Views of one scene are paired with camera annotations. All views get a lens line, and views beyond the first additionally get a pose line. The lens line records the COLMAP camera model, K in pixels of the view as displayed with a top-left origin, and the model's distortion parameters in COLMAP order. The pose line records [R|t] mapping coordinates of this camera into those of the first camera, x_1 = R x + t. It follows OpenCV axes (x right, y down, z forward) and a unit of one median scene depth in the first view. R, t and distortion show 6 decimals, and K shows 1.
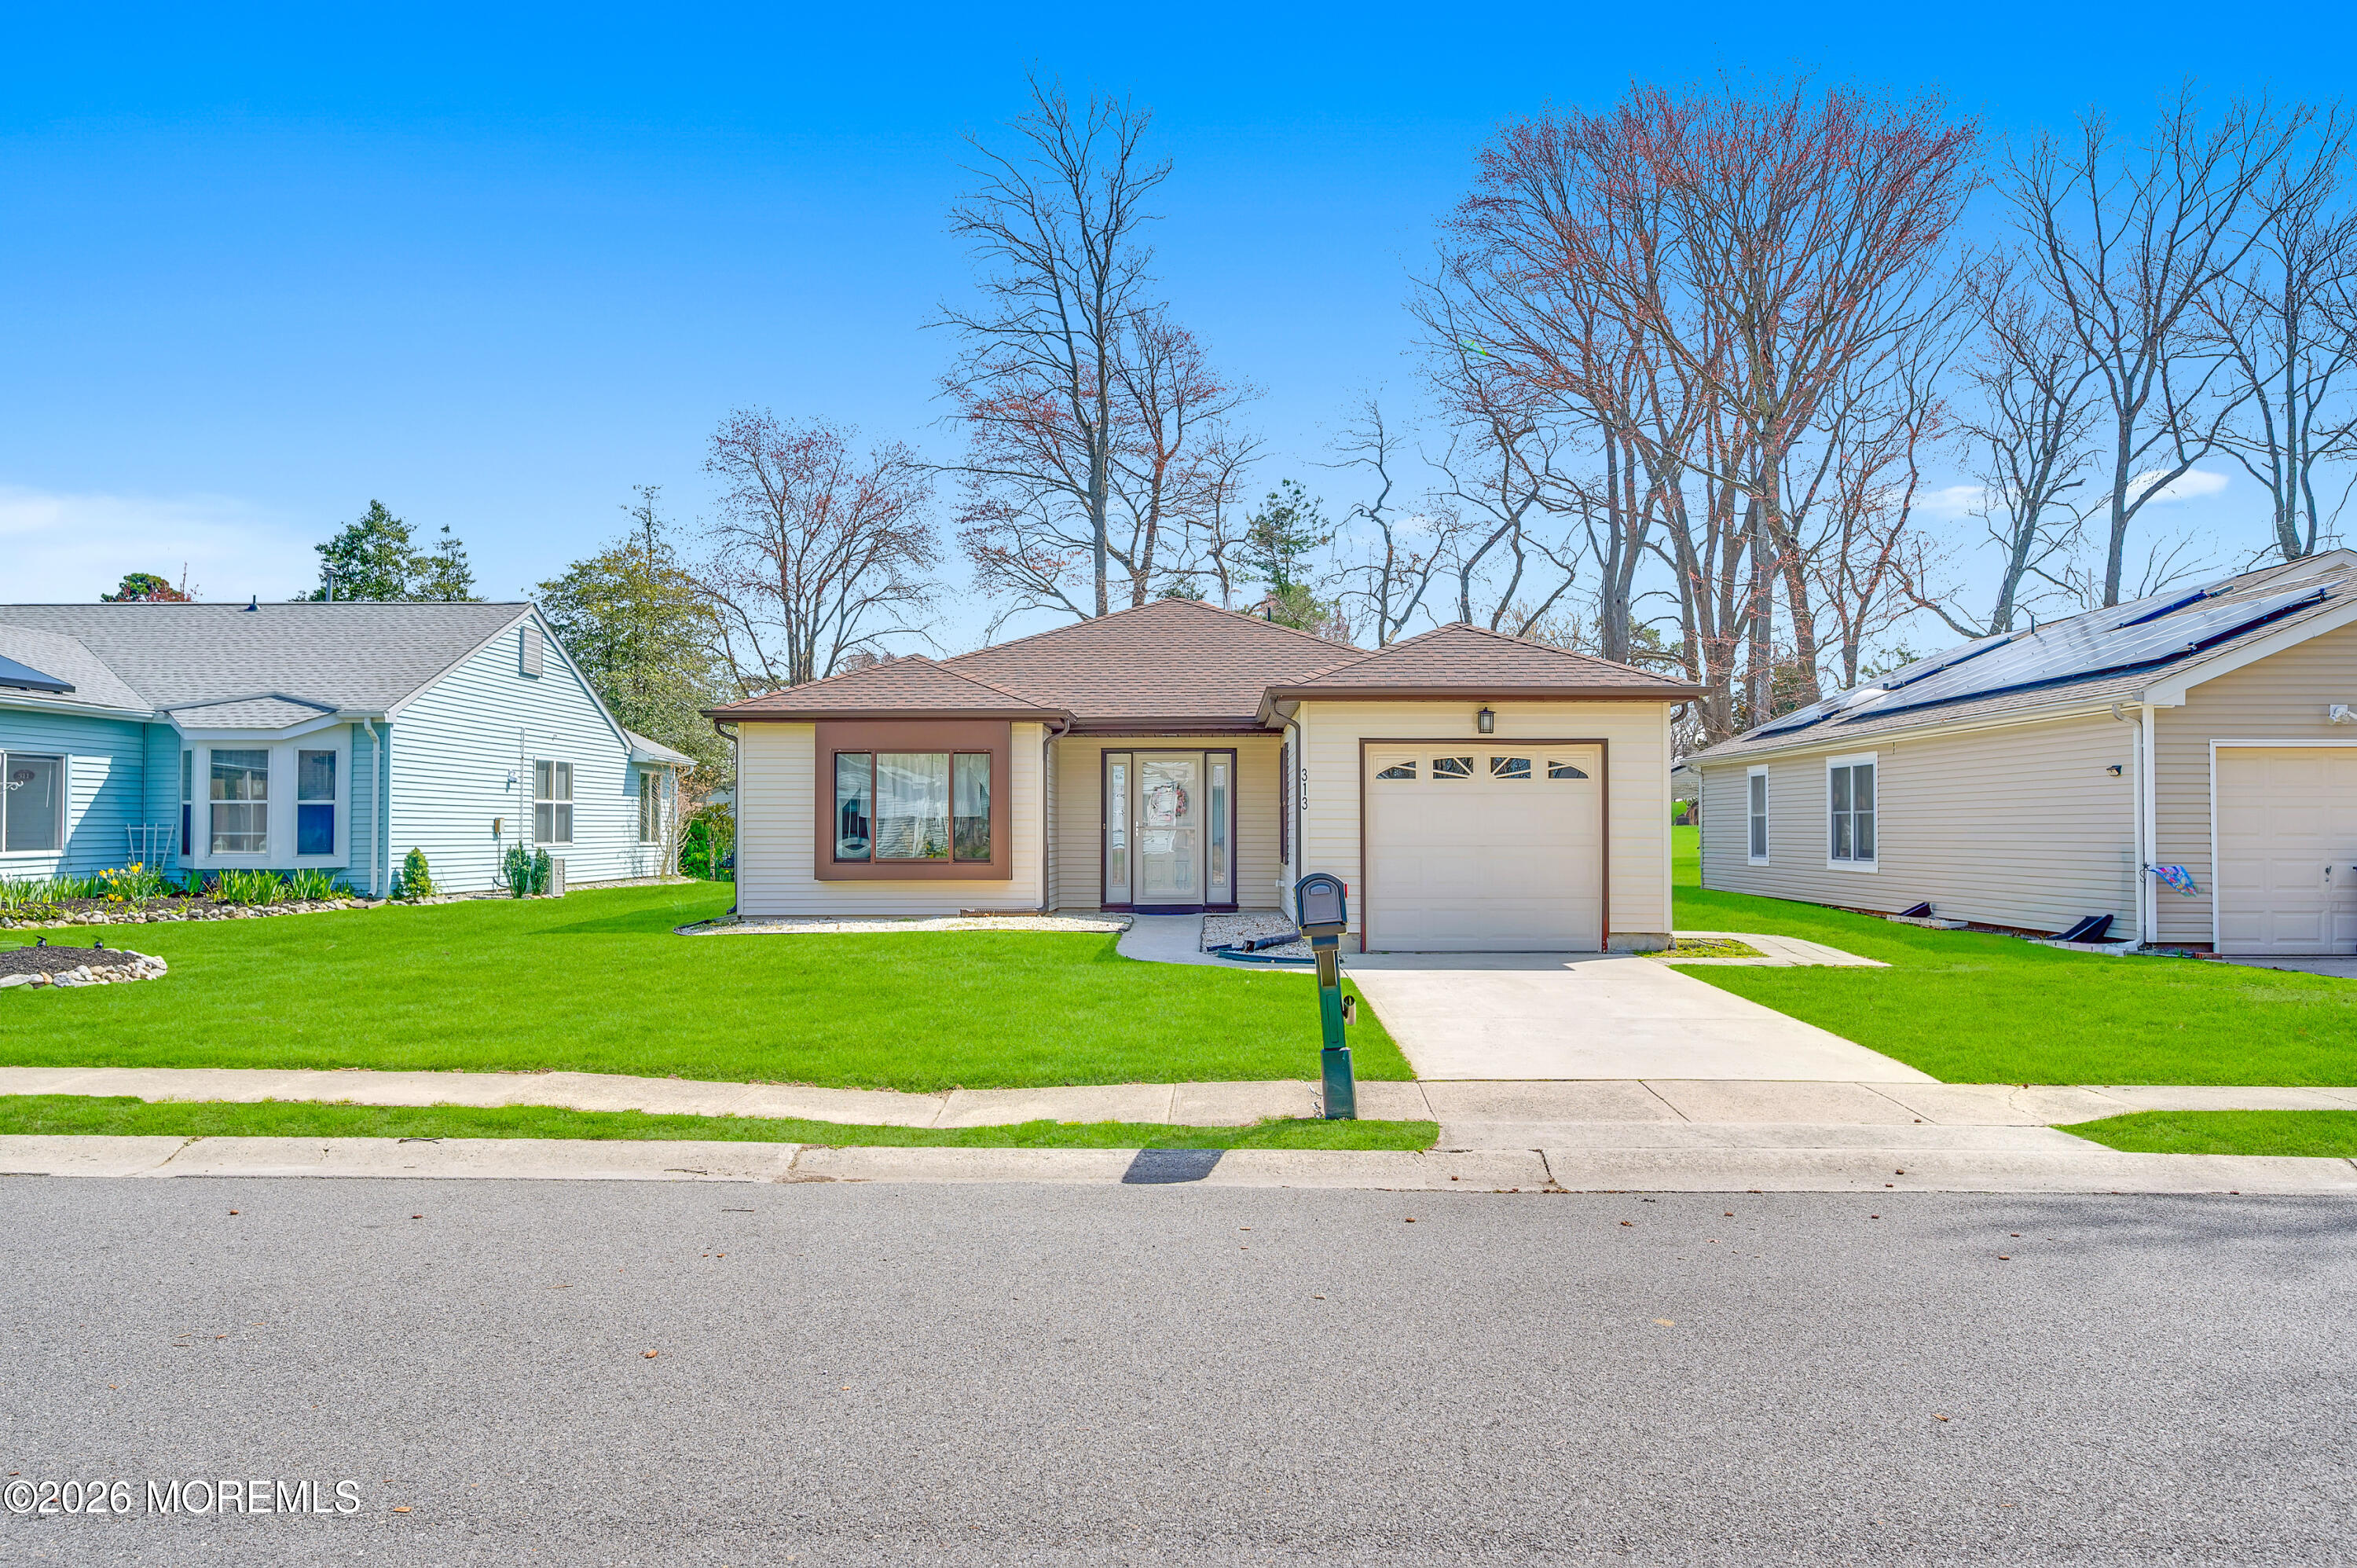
lens RADIAL K [[1500.1, 0, 1181.4], [0, 1500.1, 799.6], [0, 0, 1]] dist [-0.003013, -0.001369]
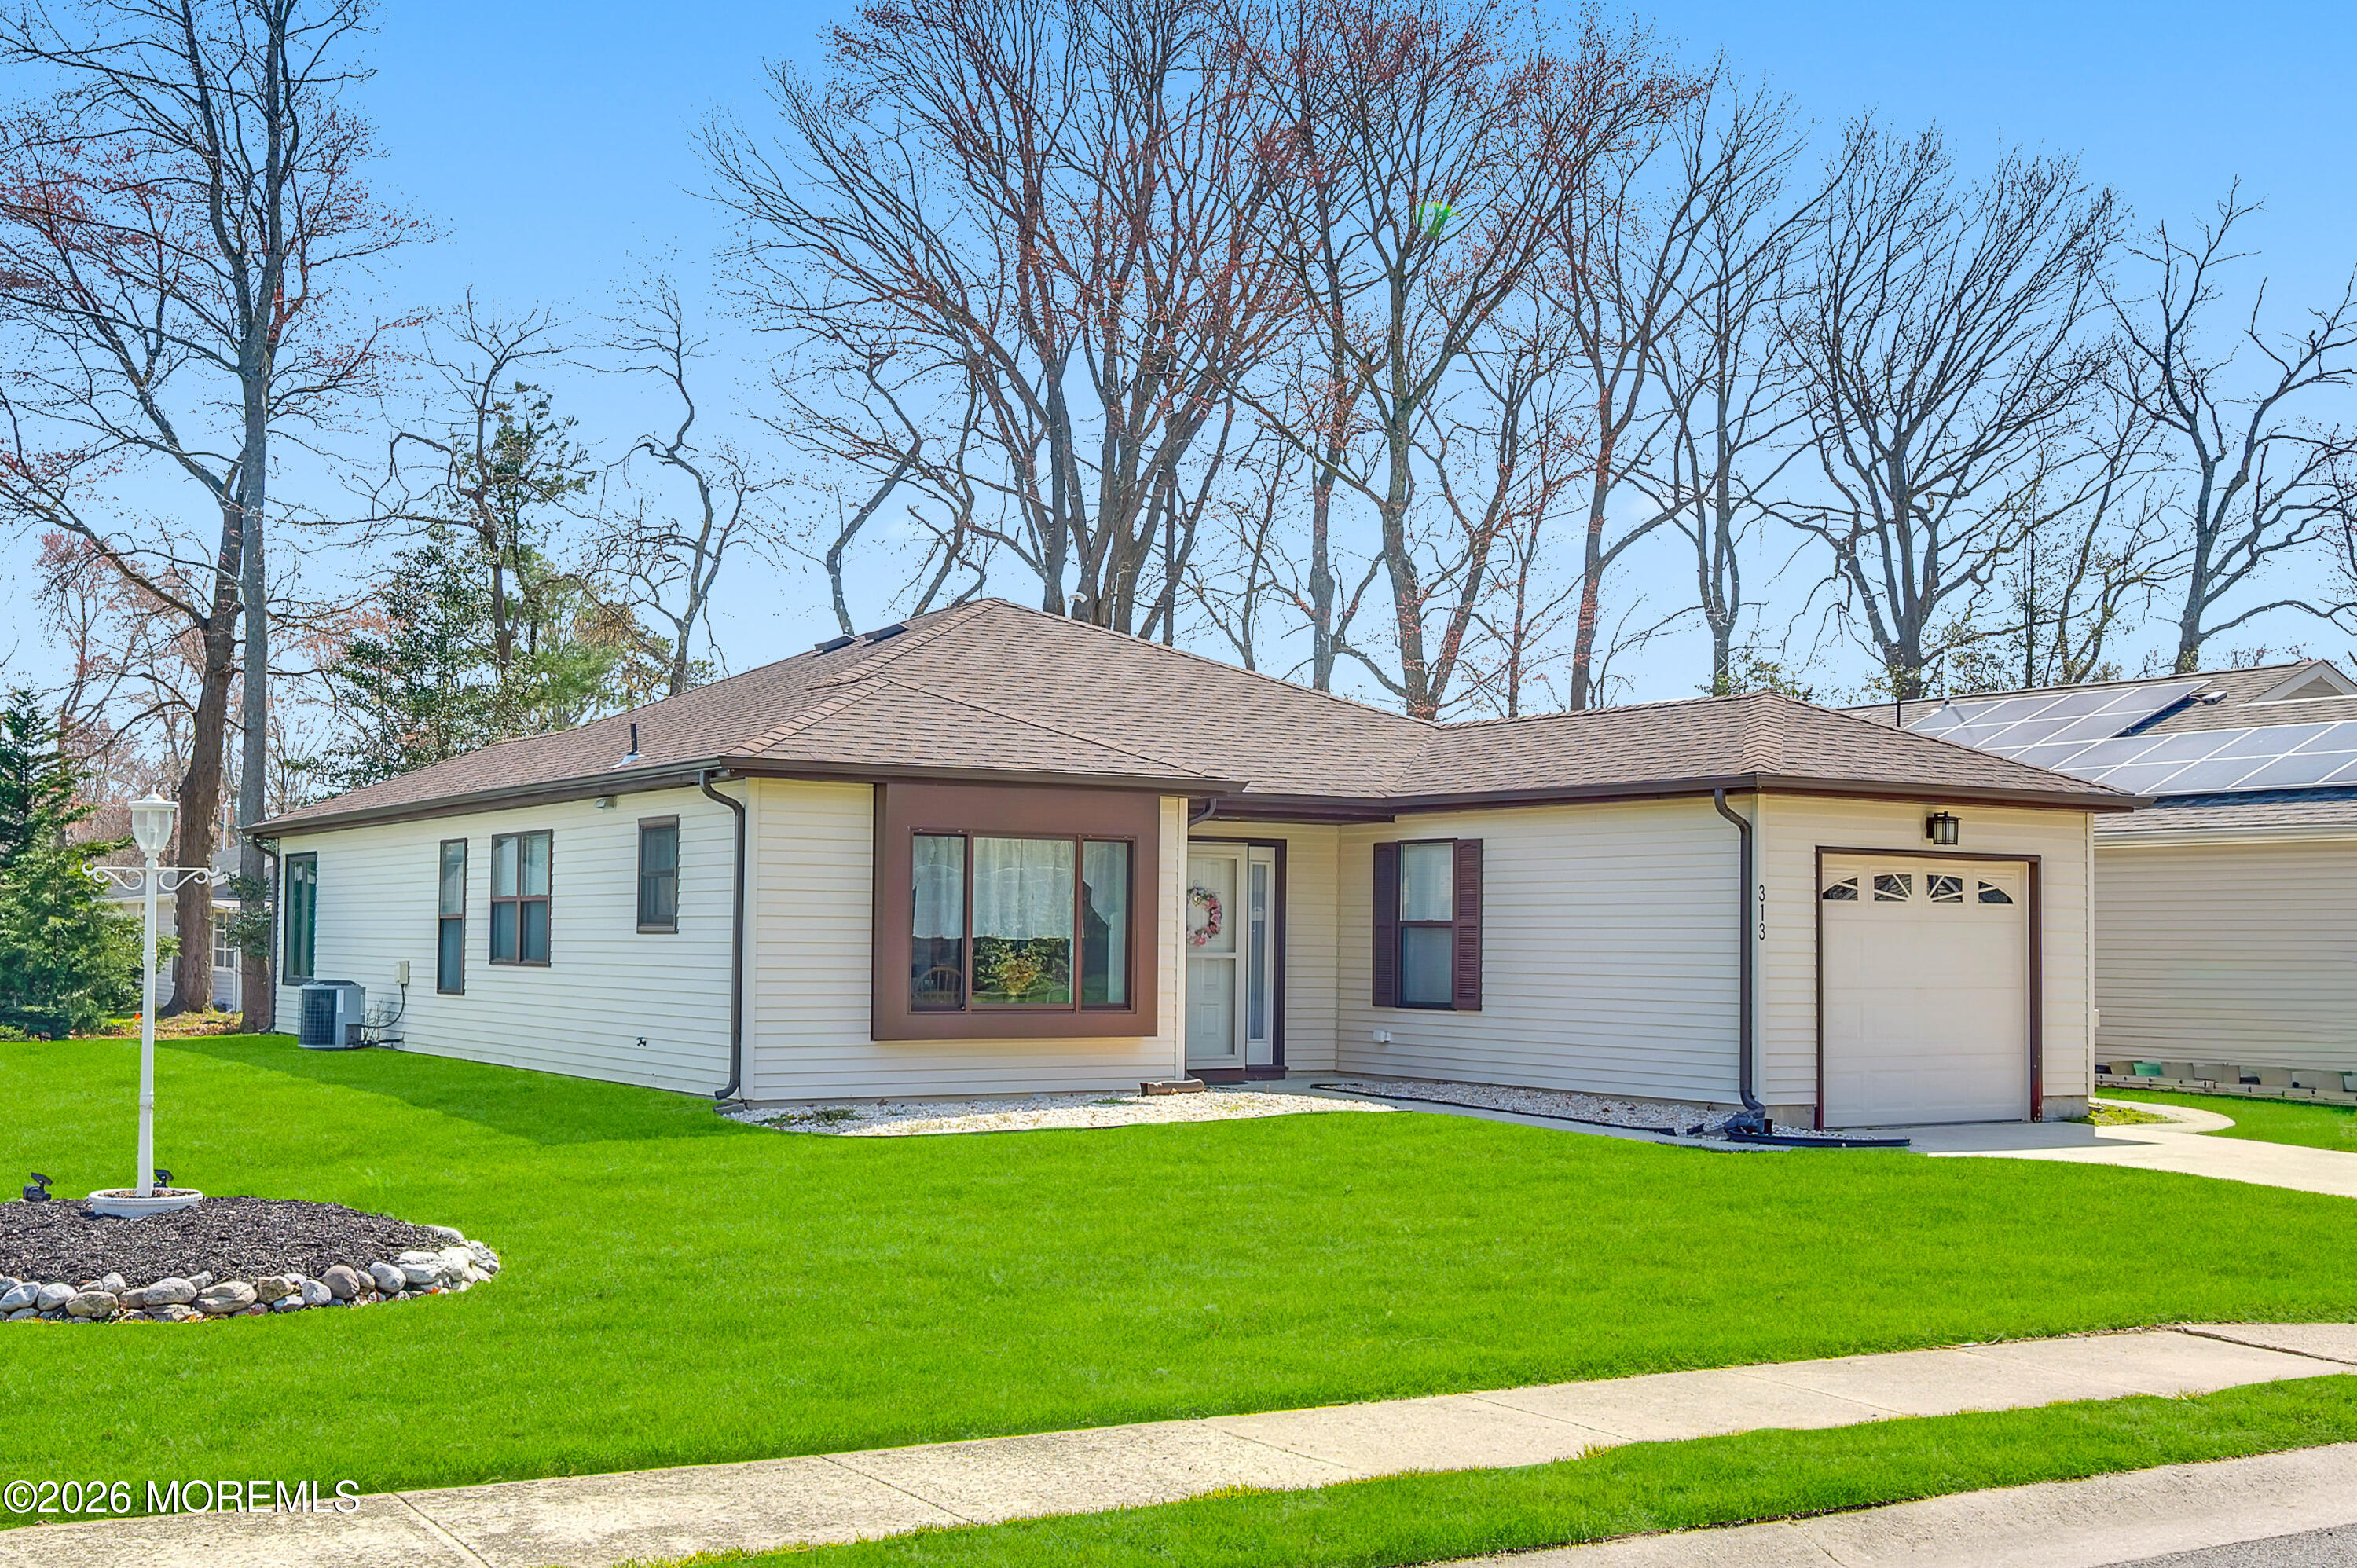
lens RADIAL K [[2261.7, 0, 1178.5], [0, 2261.7, 784.0], [0, 0, 1]] dist [0.042516, 0.001451]
pose [[0.865306, 0.040826, 0.499578, -0.603890], [-0.018705, 0.998613, -0.049211, -0.008180], [-0.500895, 0.033238, 0.864870, 0.139215]]
